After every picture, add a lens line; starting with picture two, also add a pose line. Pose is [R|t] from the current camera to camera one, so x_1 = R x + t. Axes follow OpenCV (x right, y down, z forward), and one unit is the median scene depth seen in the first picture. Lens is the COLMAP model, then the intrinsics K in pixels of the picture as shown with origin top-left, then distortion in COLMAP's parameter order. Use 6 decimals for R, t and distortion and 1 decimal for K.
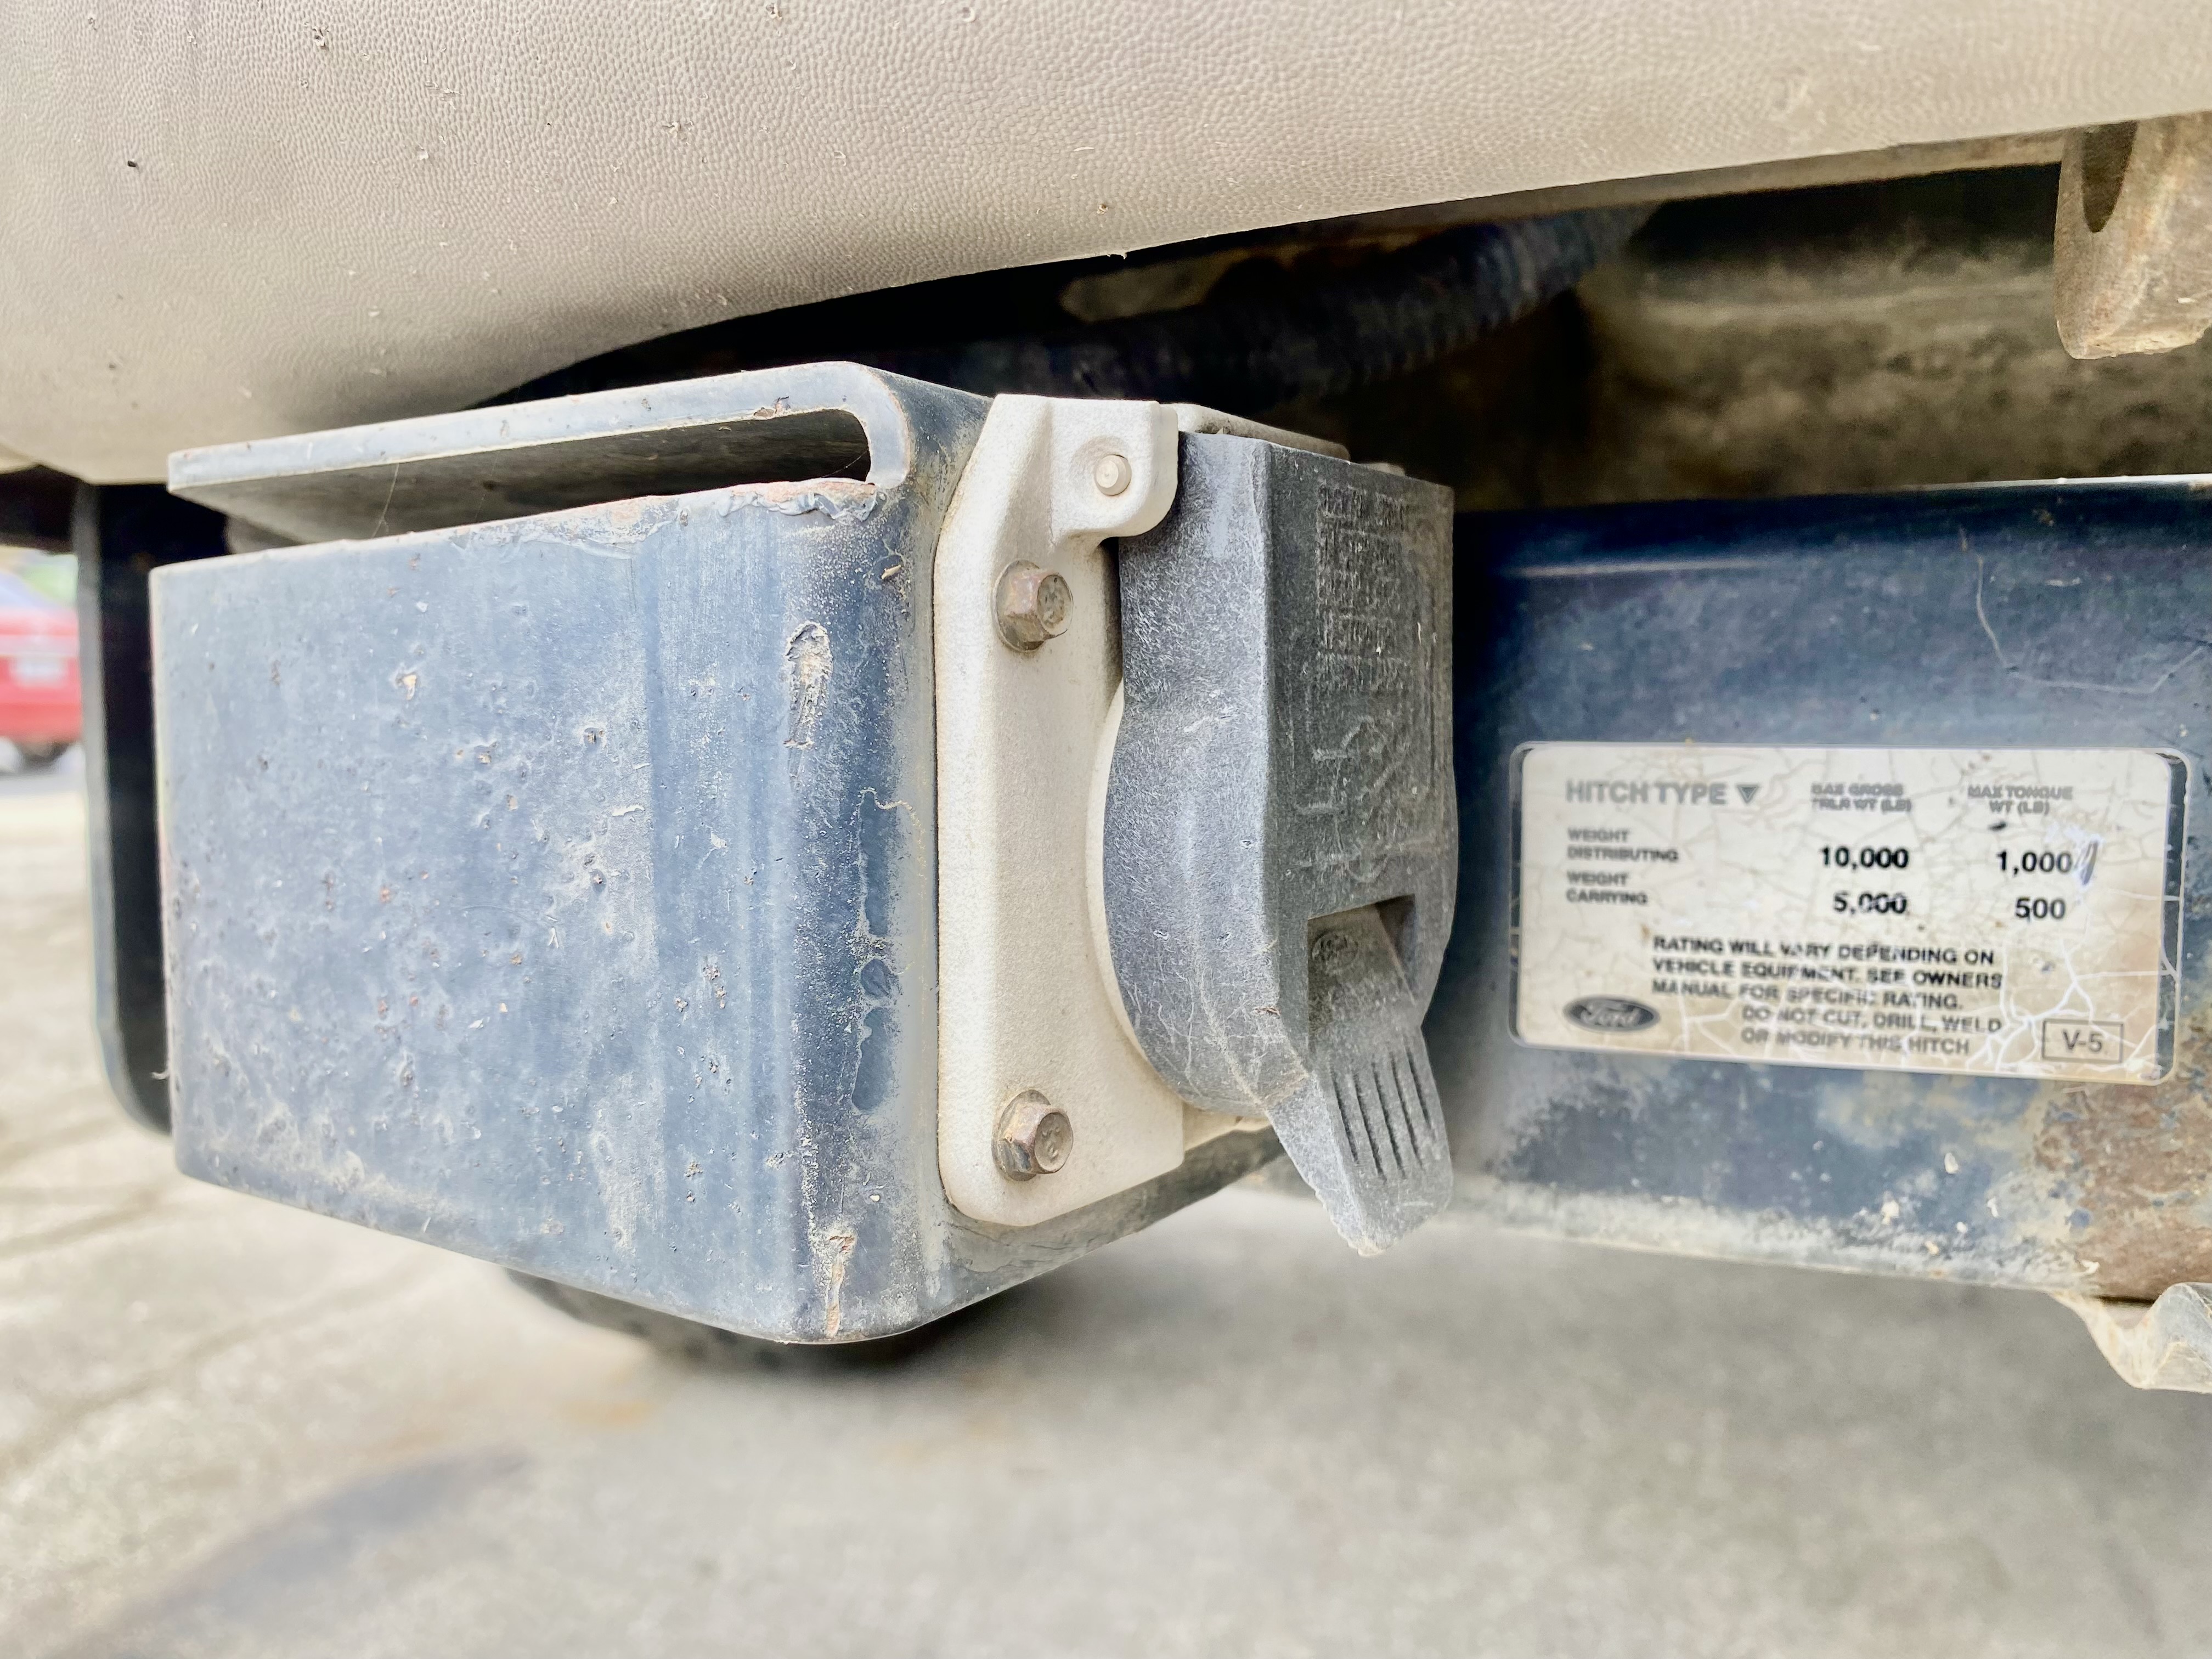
lens RADIAL K [[1680.2, 0, 1106.0], [0, 1680.2, 829.5], [0, 0, 1]] dist [-0.036906, -0.000673]
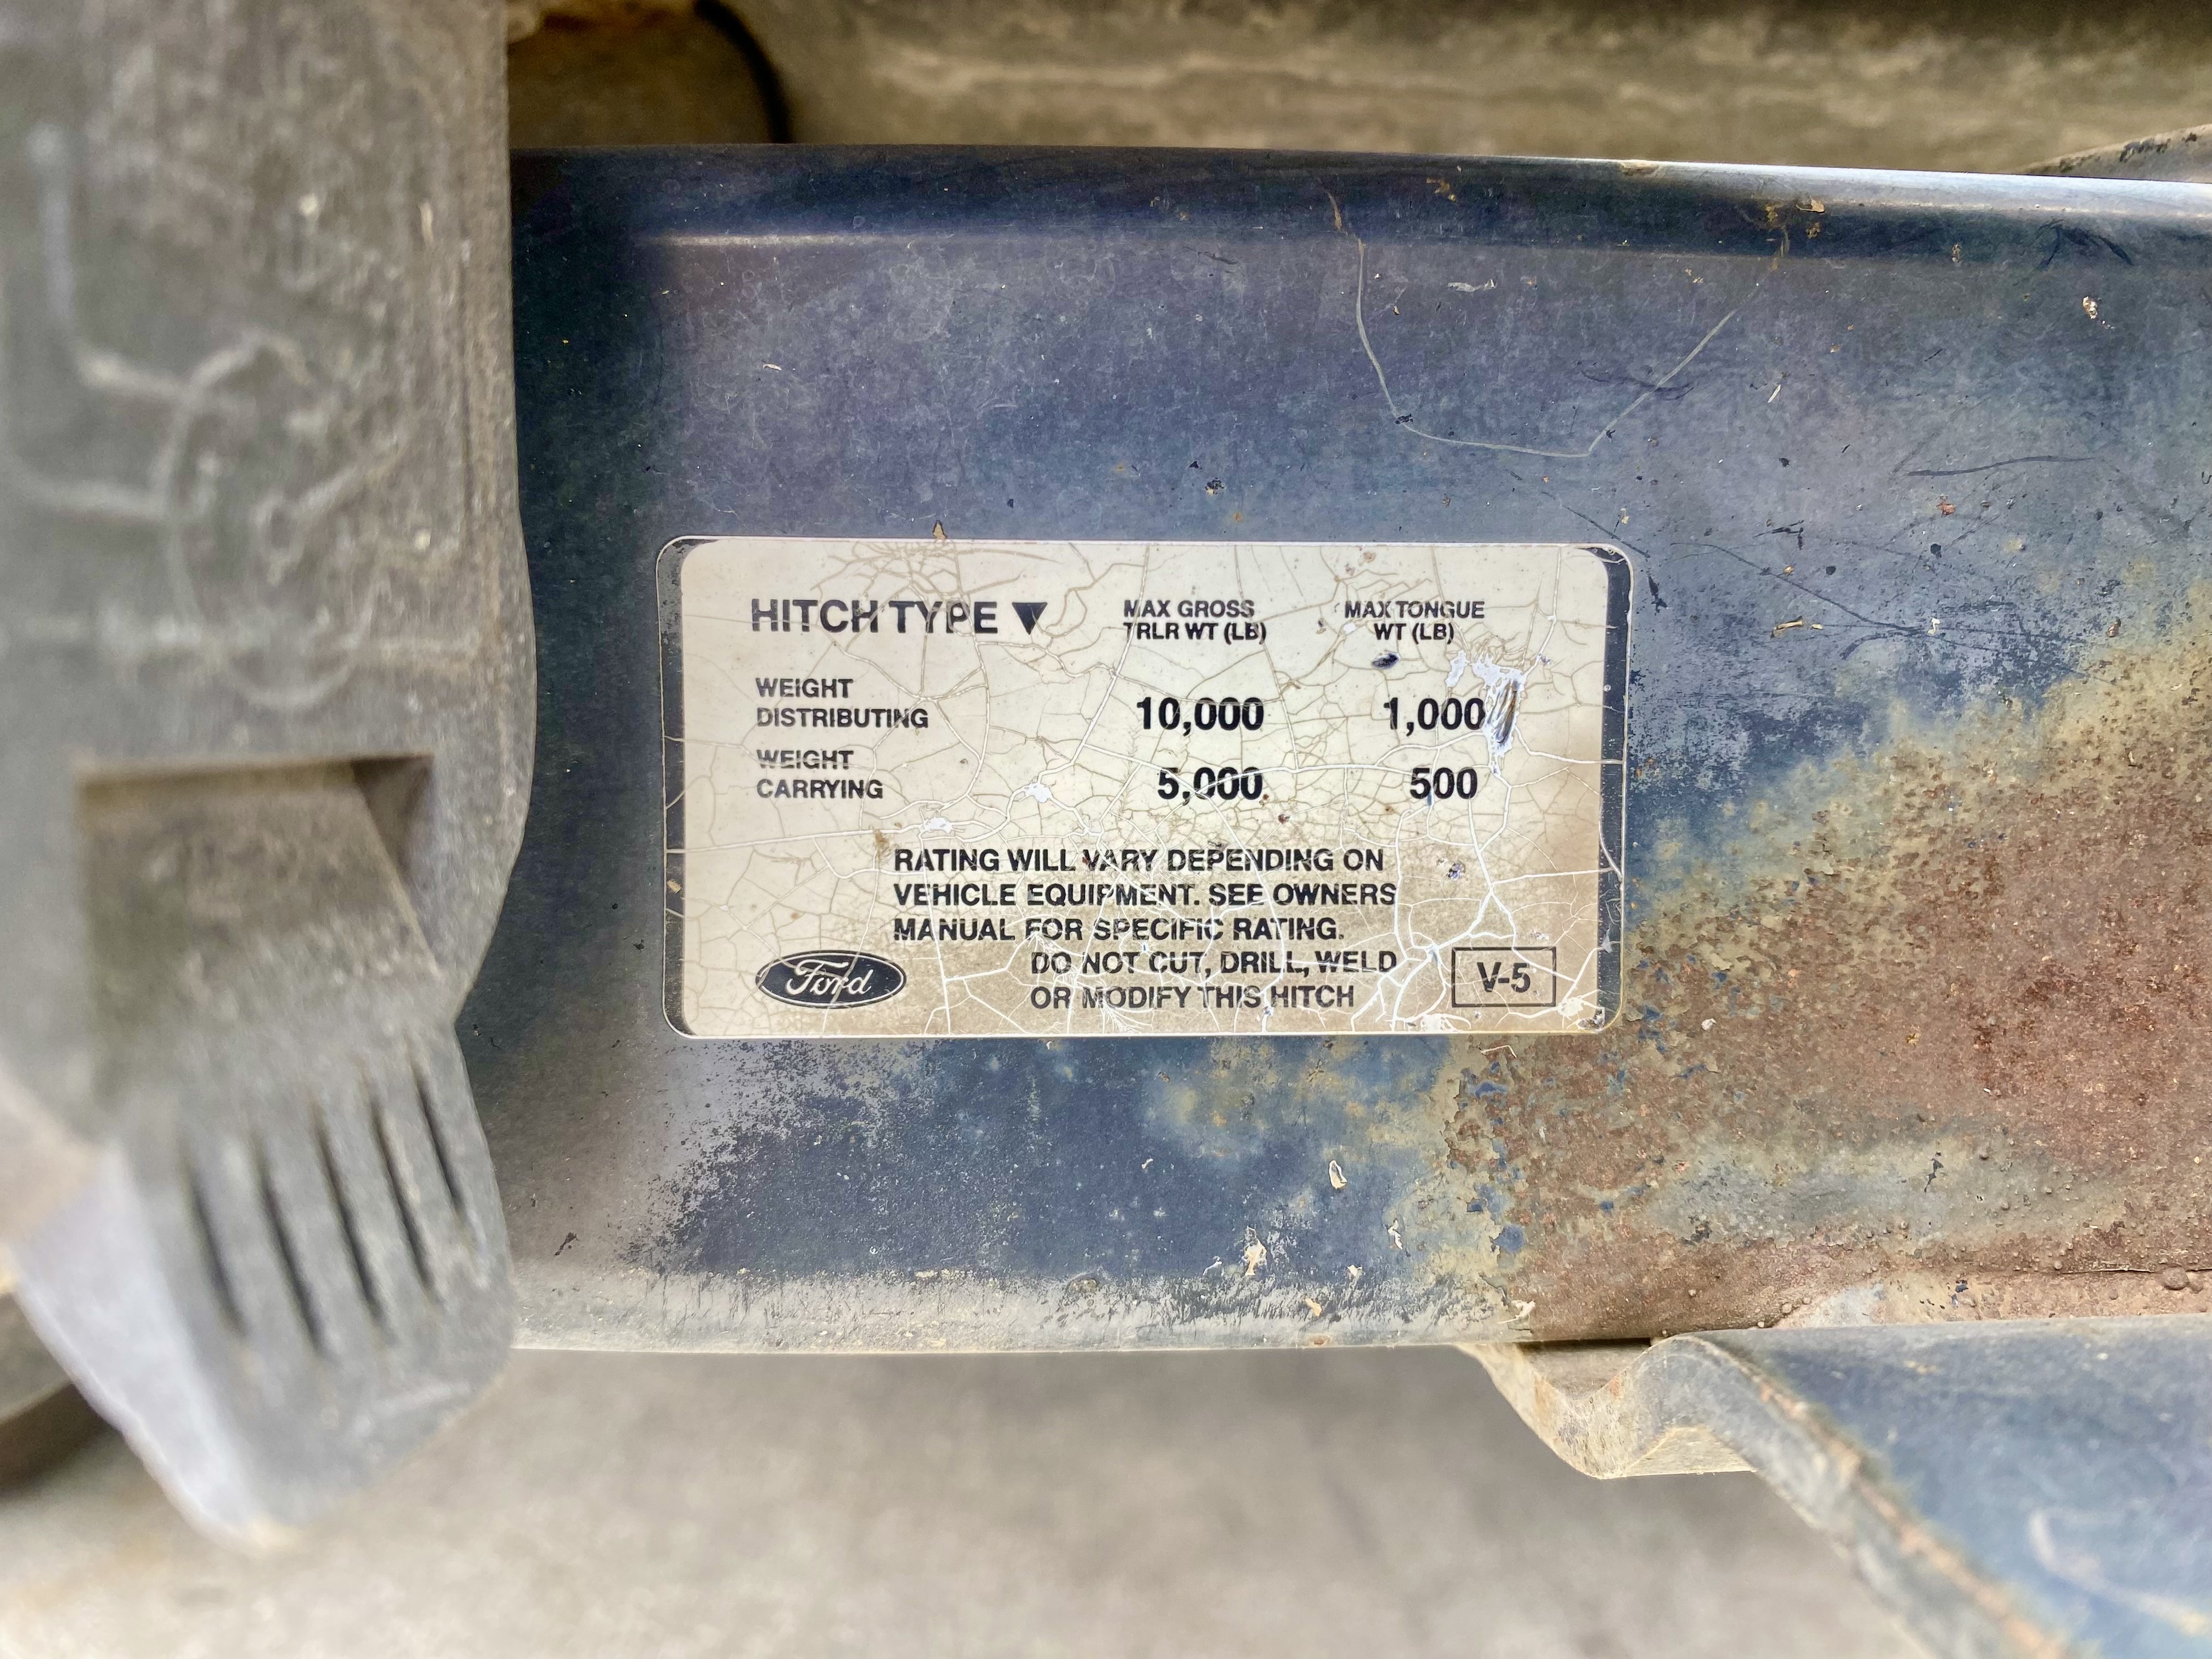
lens RADIAL K [[1641.1, 0, 1033.7], [0, 1641.1, 776.0], [0, 0, 1]] dist [0.044828, -0.066156]
pose [[0.921718, -0.012839, 0.387648, 0.145045], [0.025077, 0.999333, -0.026528, 0.056755], [-0.387049, 0.034172, 0.921426, 0.433975]]
